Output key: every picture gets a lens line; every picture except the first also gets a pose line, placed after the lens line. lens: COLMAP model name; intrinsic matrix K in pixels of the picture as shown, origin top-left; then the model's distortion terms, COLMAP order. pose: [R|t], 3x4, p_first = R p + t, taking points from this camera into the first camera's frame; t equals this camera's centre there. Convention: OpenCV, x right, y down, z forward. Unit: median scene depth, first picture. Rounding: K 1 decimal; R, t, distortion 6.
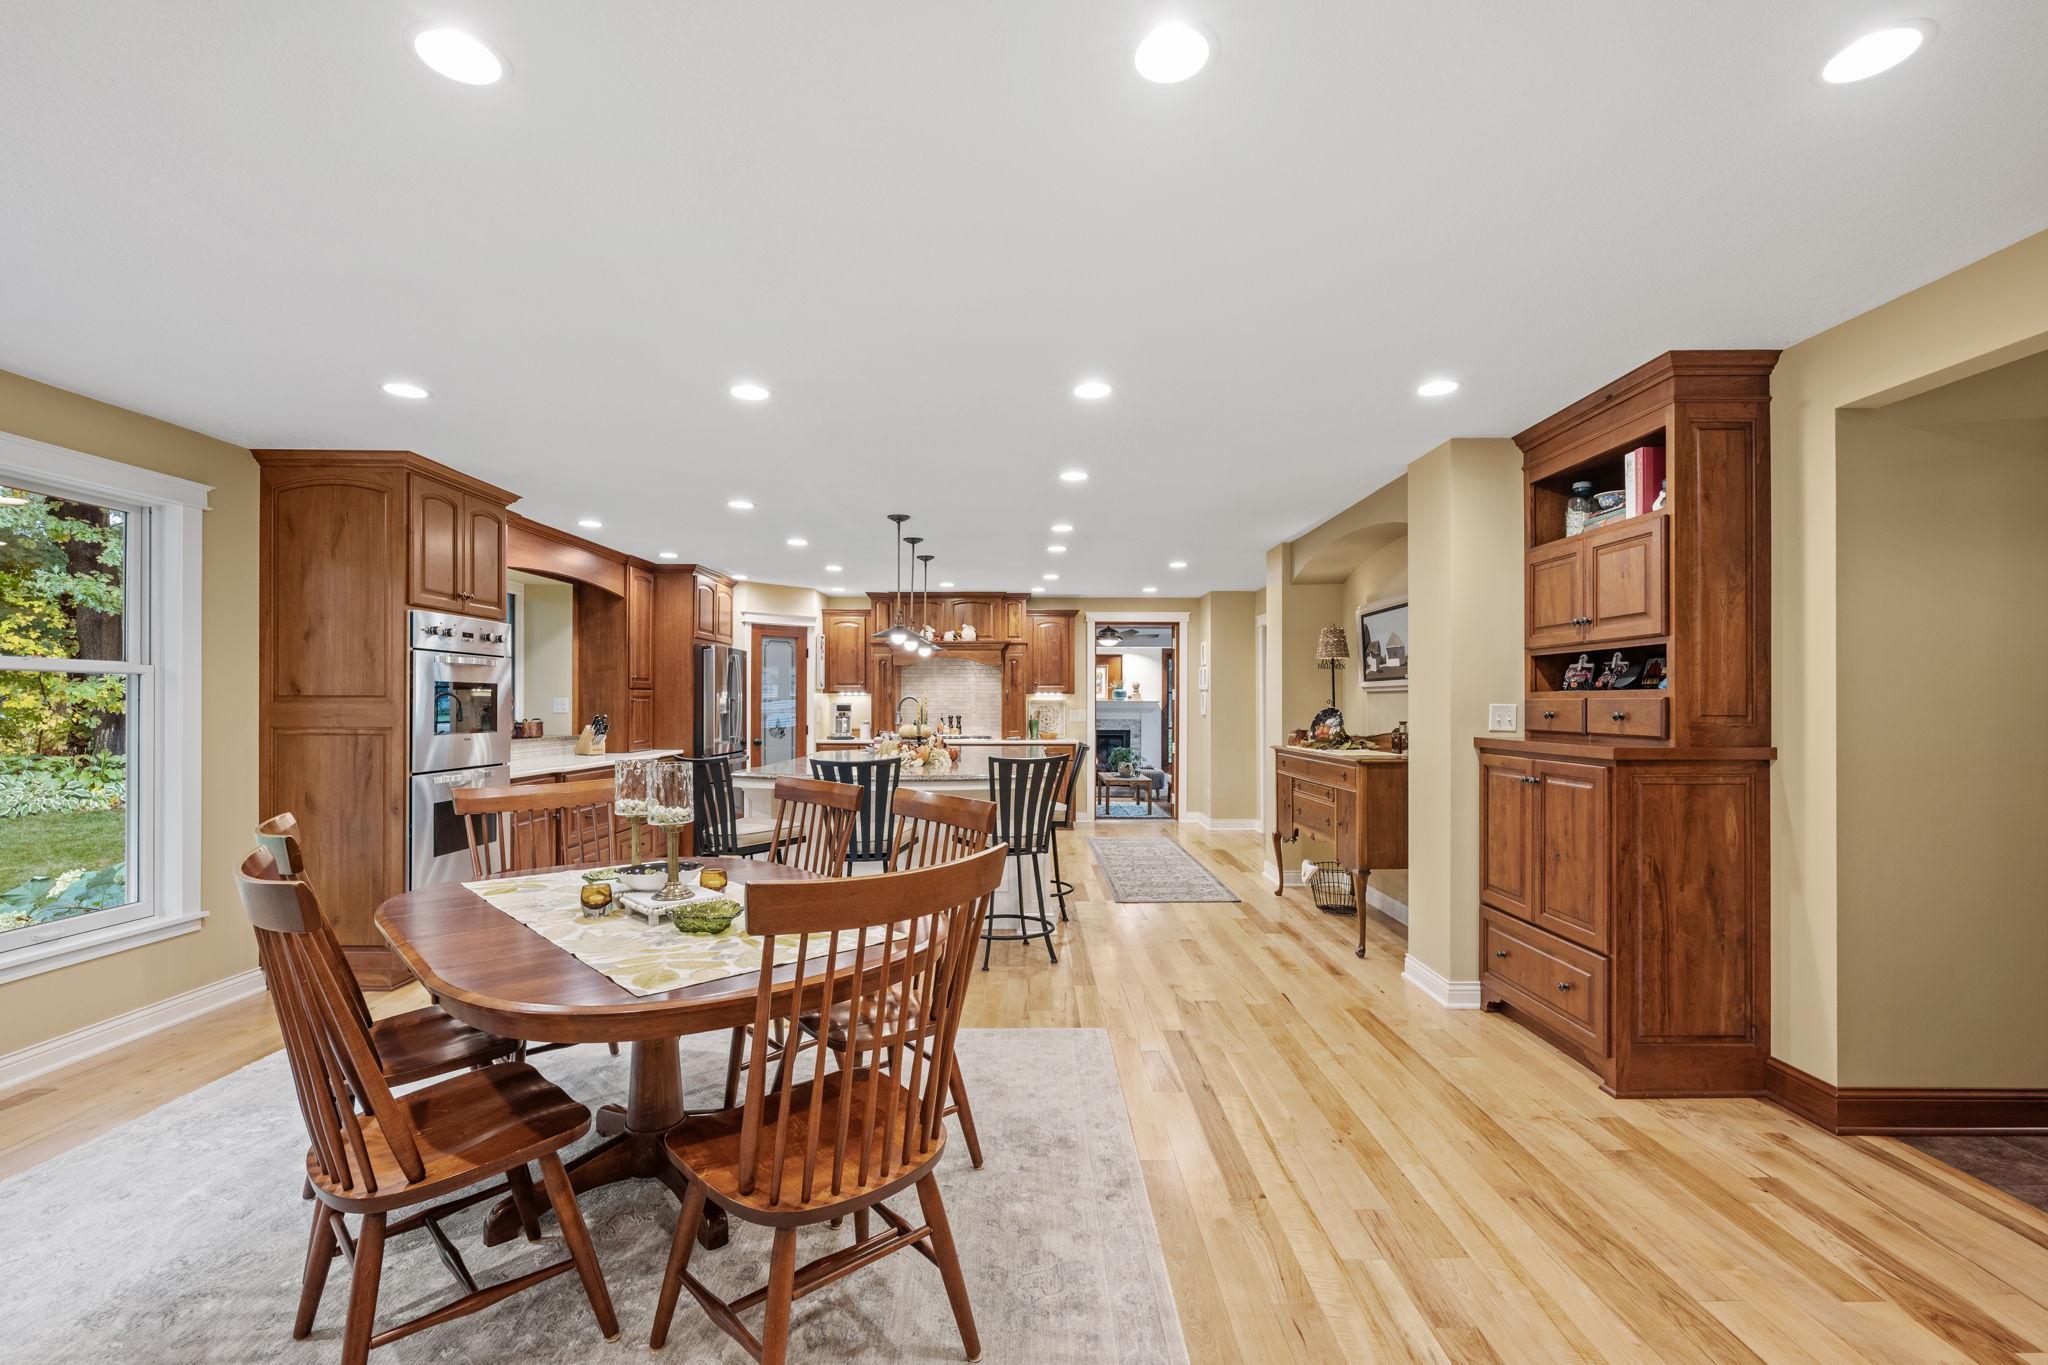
lens RADIAL K [[819.8, 0, 1027.8], [0, 819.8, 711.0], [0, 0, 1]] dist [0.000258, -0.000051]
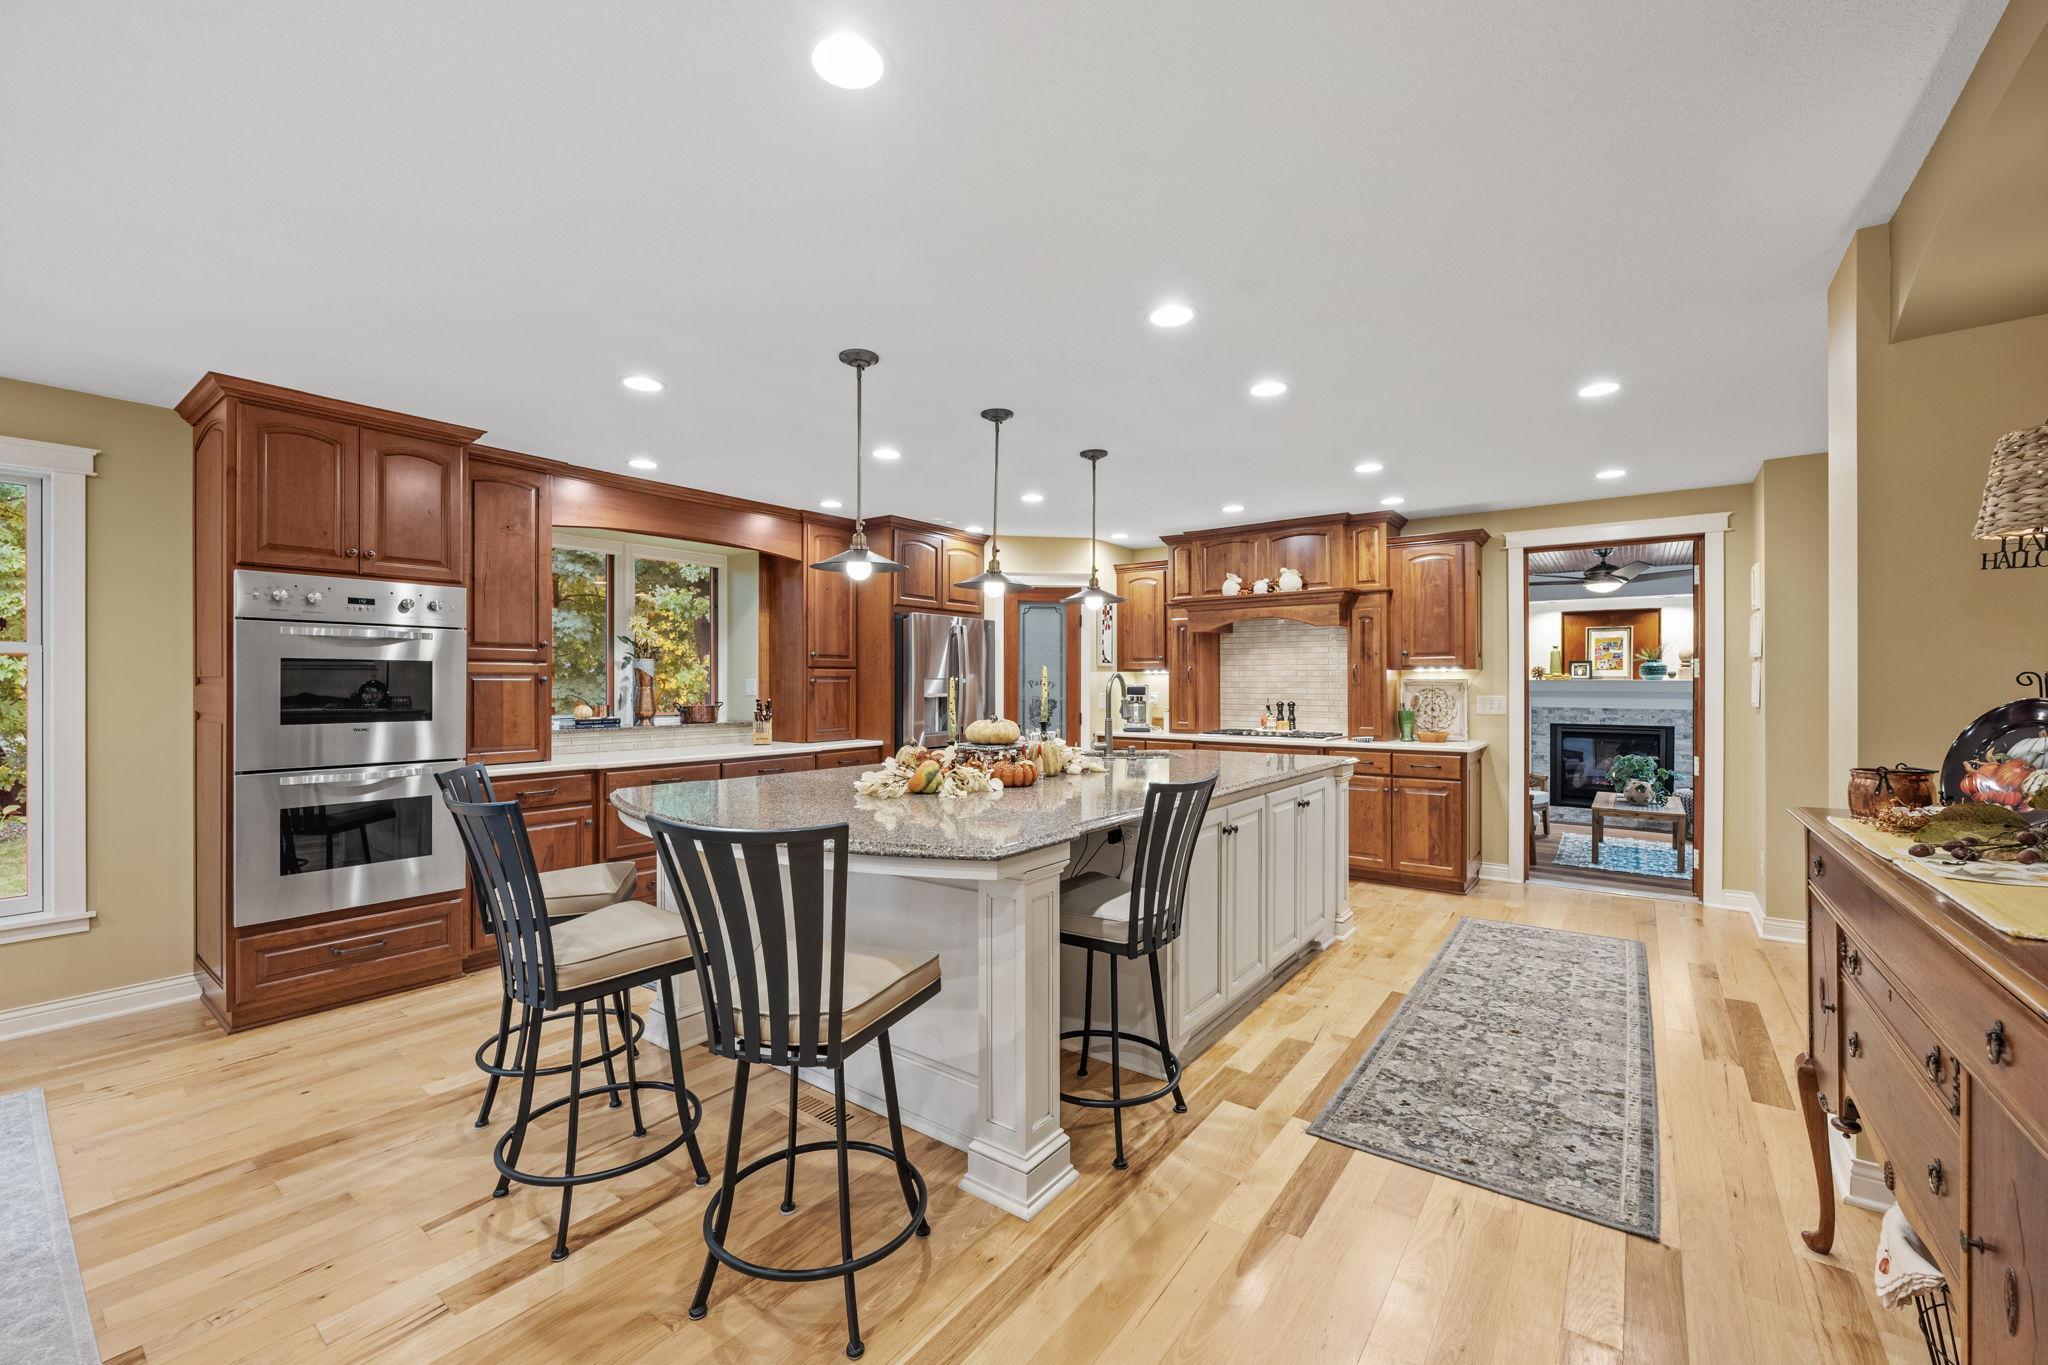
lens RADIAL K [[819.8, 0, 1027.8], [0, 819.8, 711.0], [0, 0, 1]] dist [0.000258, -0.000051]
pose [[0.812237, 0.018211, -0.583044, 0.142241], [-0.004731, 0.999685, 0.024633, -0.003239], [0.583309, -0.017250, 0.812067, 0.319668]]
